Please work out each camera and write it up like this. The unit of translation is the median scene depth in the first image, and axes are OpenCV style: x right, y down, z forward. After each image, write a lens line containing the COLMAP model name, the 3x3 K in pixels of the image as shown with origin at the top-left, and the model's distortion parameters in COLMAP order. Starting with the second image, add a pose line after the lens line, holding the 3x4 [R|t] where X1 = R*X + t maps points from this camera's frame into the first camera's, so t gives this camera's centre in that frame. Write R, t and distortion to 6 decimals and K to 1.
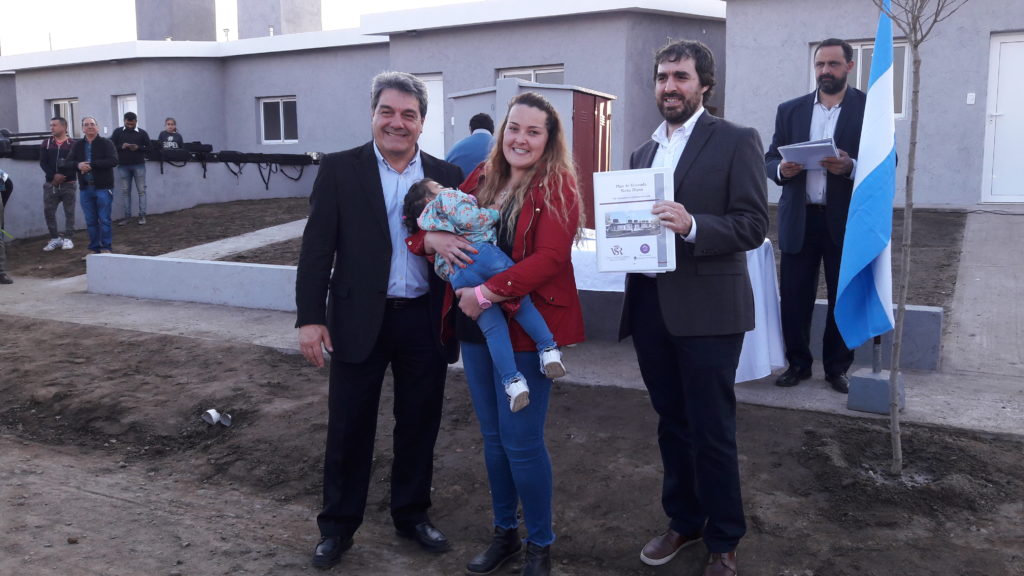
lens RADIAL K [[822.7, 0, 515.4], [0, 822.7, 288.8], [0, 0, 1]] dist [-0.009754, 0.003036]
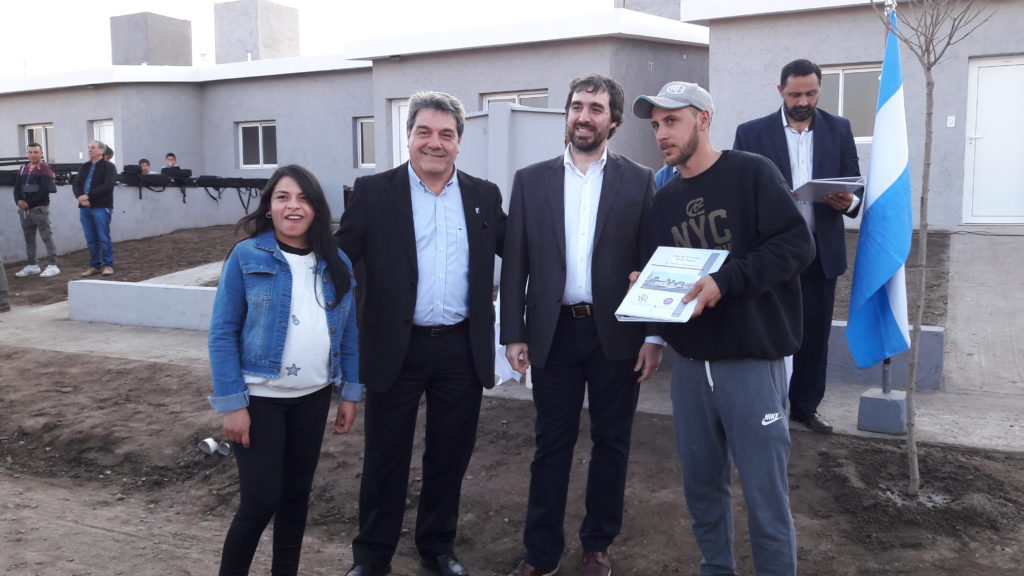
lens RADIAL K [[826.3, 0, 513.6], [0, 826.3, 286.4], [0, 0, 1]] dist [-0.025321, 0.022038]
pose [[0.999480, -0.007349, 0.031398, -0.036619], [0.008354, 0.999452, -0.032016, 0.000866], [-0.031146, 0.032262, 0.998994, 0.007217]]
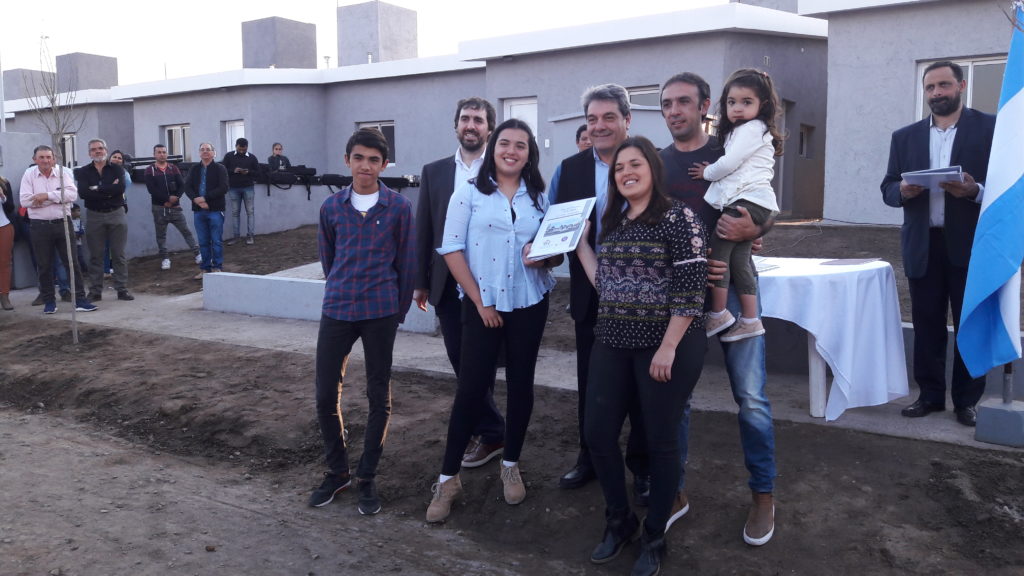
lens RADIAL K [[815.5, 0, 518.6], [0, 815.5, 284.1], [0, 0, 1]] dist [0.055745, -0.120219]
pose [[0.995393, 0.007411, -0.095591, -0.032353], [-0.010134, 0.999555, -0.028038, -0.003842], [0.095341, 0.028877, 0.995026, -0.011185]]
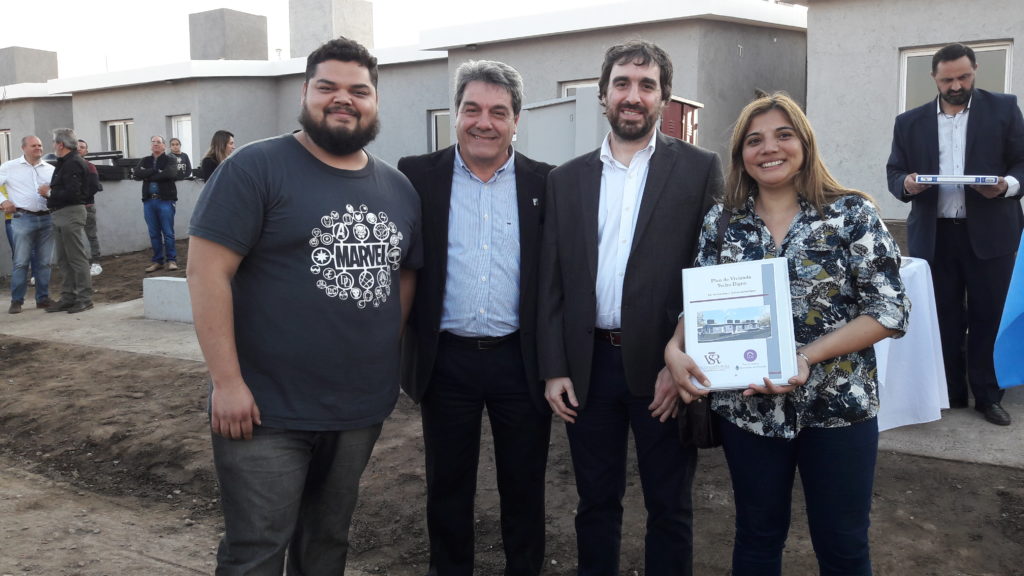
lens RADIAL K [[816.0, 0, 516.7], [0, 816.0, 283.3], [0, 0, 1]] dist [-0.004595, -0.003785]
pose [[0.998964, -0.004881, -0.045248, -0.074615], [0.003649, 0.999622, -0.027263, -0.013534], [0.045364, 0.027070, 0.998604, 0.117793]]
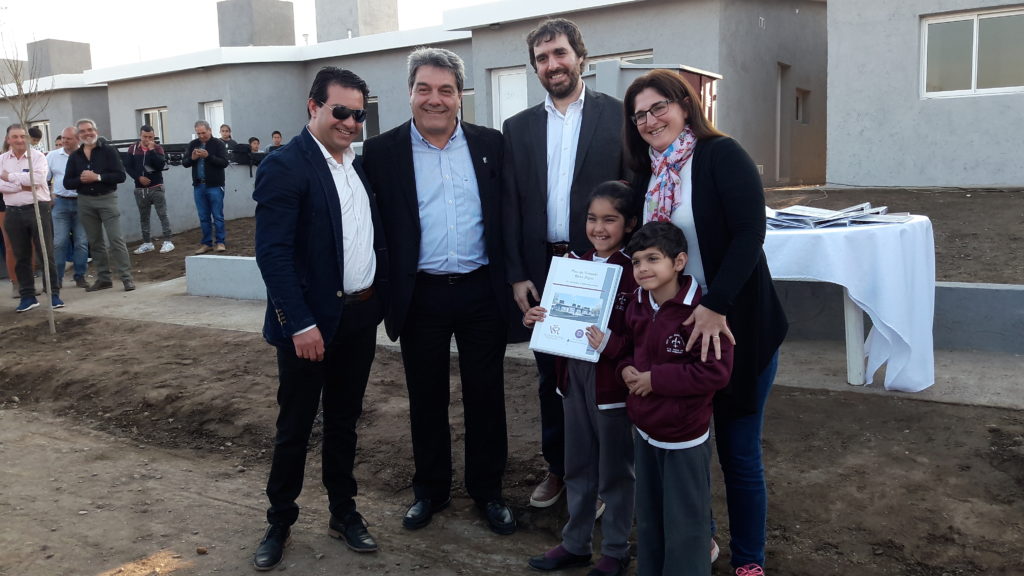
lens RADIAL K [[815.9, 0, 518.0], [0, 815.9, 287.9], [0, 0, 1]] dist [0.011585, -0.036349]
pose [[0.996612, -0.020129, -0.079743, -0.064252], [0.020158, 0.999797, -0.000441, 0.008338], [0.079735, -0.001168, 0.996815, 0.062967]]
